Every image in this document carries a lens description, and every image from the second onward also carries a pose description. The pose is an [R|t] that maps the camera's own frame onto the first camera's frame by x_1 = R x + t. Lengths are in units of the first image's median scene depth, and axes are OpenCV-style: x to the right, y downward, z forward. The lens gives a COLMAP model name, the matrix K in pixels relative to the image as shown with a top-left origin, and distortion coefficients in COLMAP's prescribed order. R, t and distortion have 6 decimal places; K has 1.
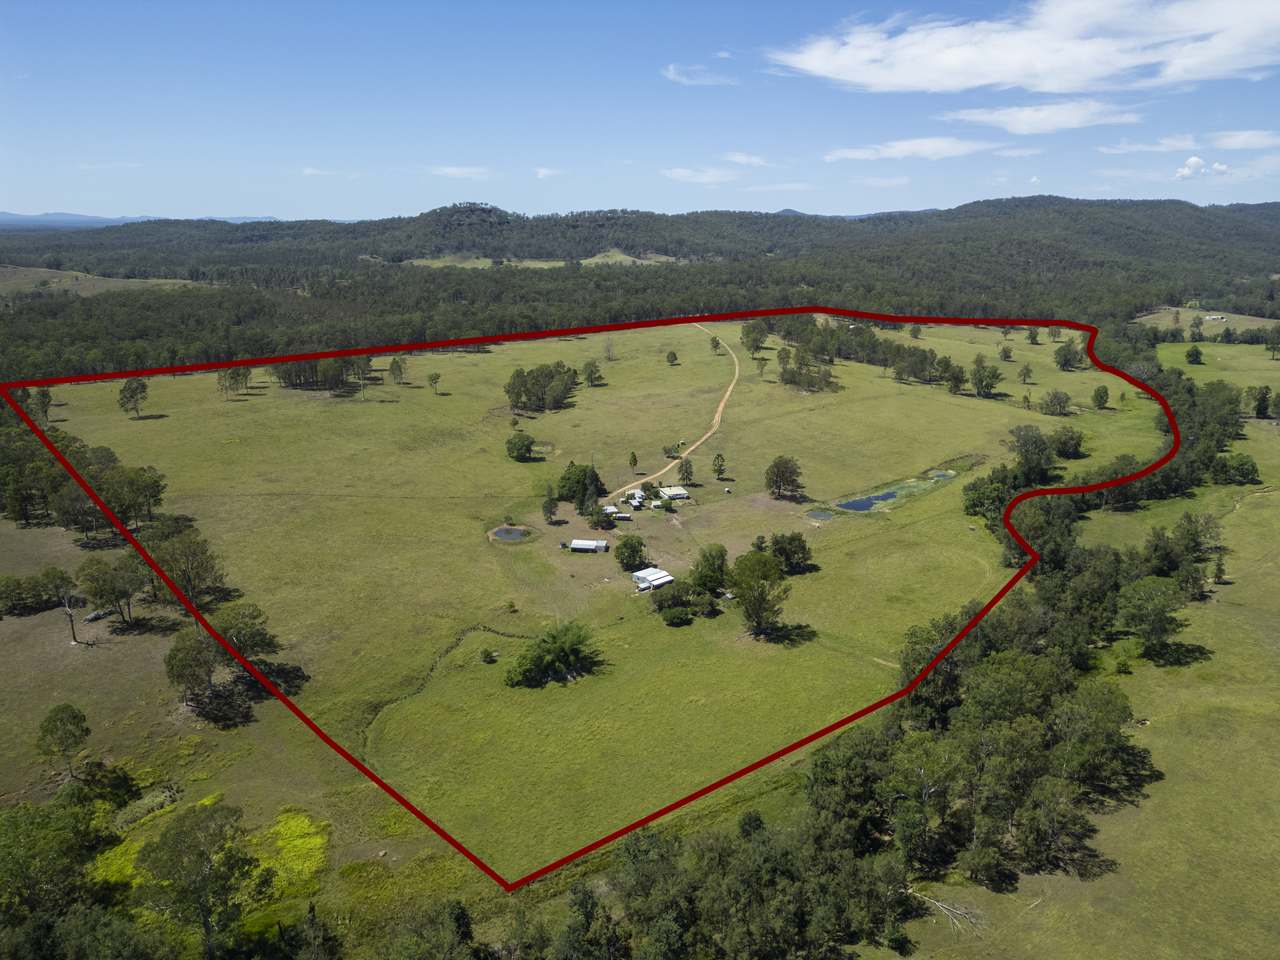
lens RADIAL K [[896.8, 0, 636.1], [0, 896.8, 473.3], [0, 0, 1]] dist [0.060749, -0.056939]
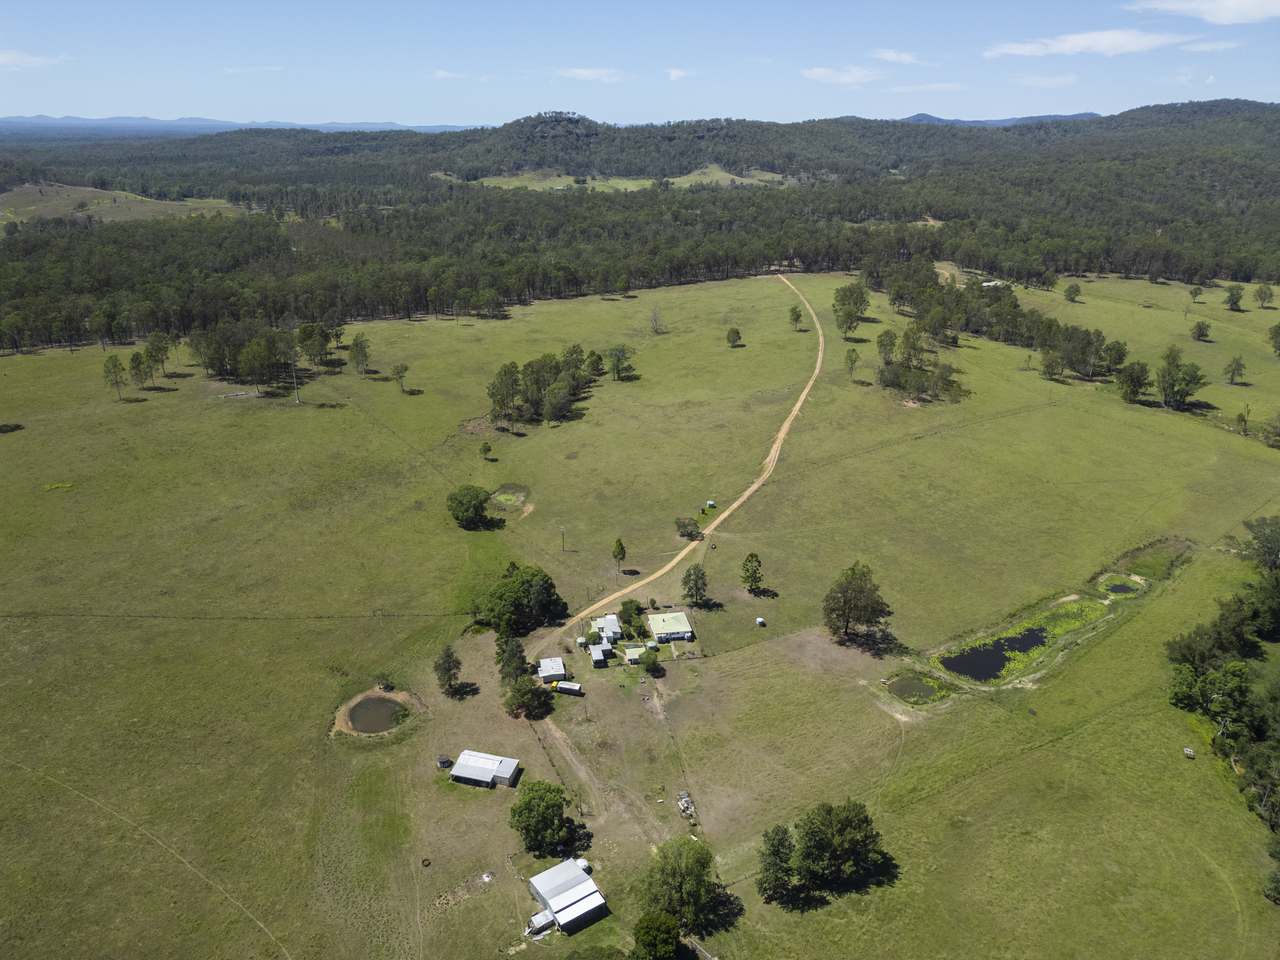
lens RADIAL K [[896.8, 0, 644.1], [0, 896.8, 476.5], [0, 0, 1]] dist [0.060749, -0.056939]
pose [[0.993054, 0.042752, -0.109619, 0.046997], [-0.031944, 0.994622, 0.098525, -0.075414], [0.113241, -0.094339, 0.989079, 0.213112]]
